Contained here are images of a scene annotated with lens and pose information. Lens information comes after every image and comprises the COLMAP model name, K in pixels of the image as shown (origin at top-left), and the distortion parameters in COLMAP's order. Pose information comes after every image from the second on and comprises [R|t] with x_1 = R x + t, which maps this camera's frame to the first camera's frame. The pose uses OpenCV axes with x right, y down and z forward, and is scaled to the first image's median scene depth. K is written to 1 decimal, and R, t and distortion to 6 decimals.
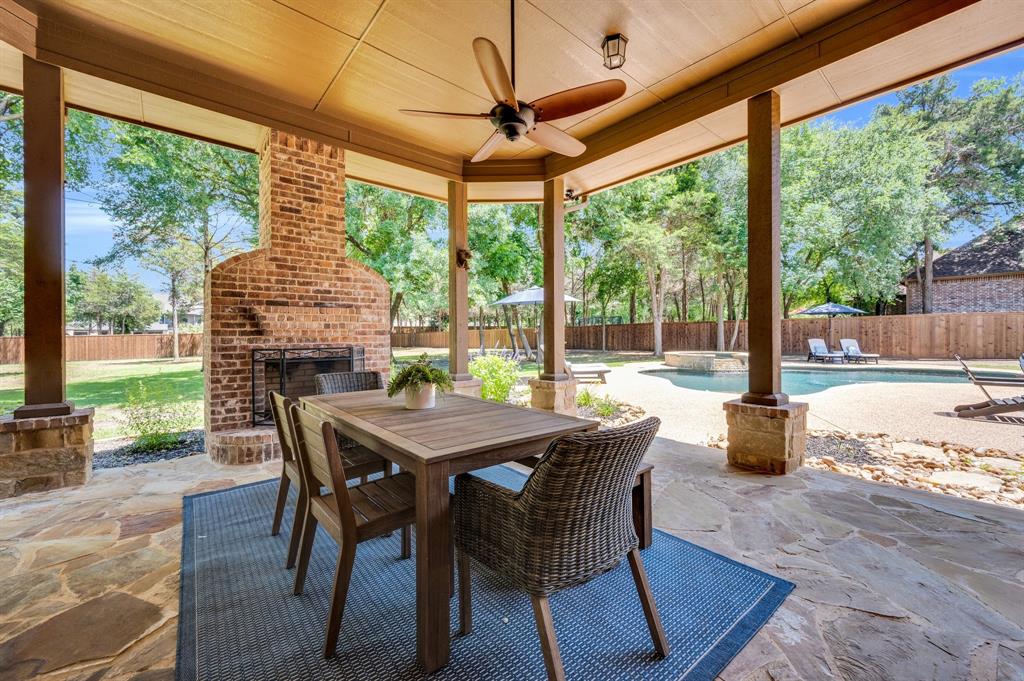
lens RADIAL K [[407.9, 0, 513.6], [0, 407.9, 338.6], [0, 0, 1]] dist [0.002010, 0.000521]
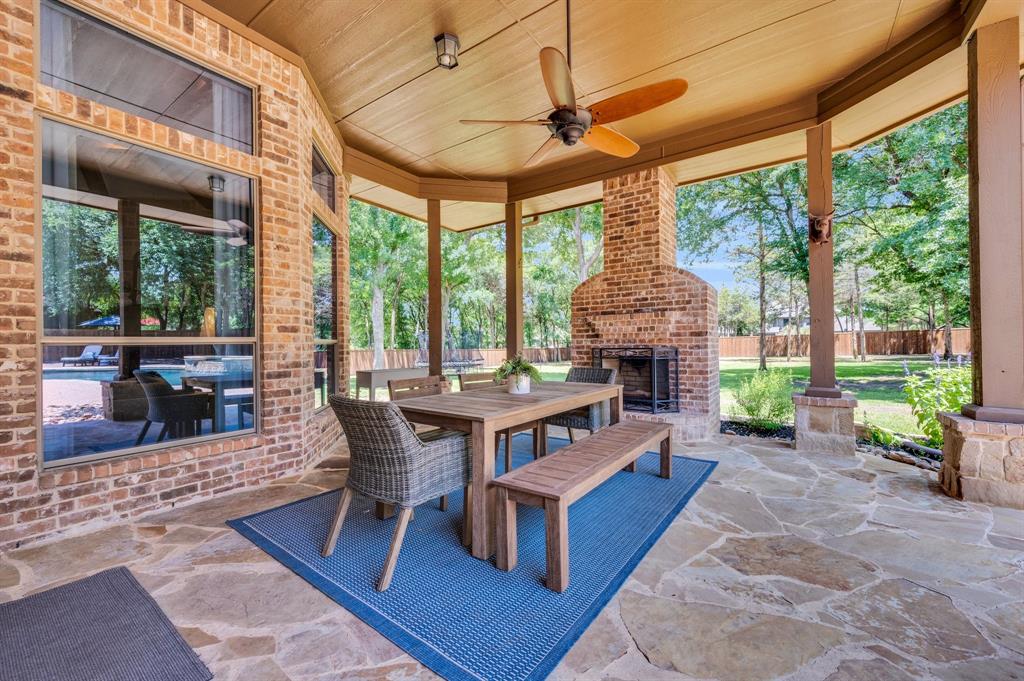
lens RADIAL K [[407.9, 0, 512.8], [0, 407.9, 341.3], [0, 0, 1]] dist [0.002010, 0.000521]
pose [[0.246636, -0.000090, -0.969108, 0.579916], [0.003310, 0.999994, 0.000750, 0.001188], [0.969103, -0.003393, 0.246635, 0.374050]]
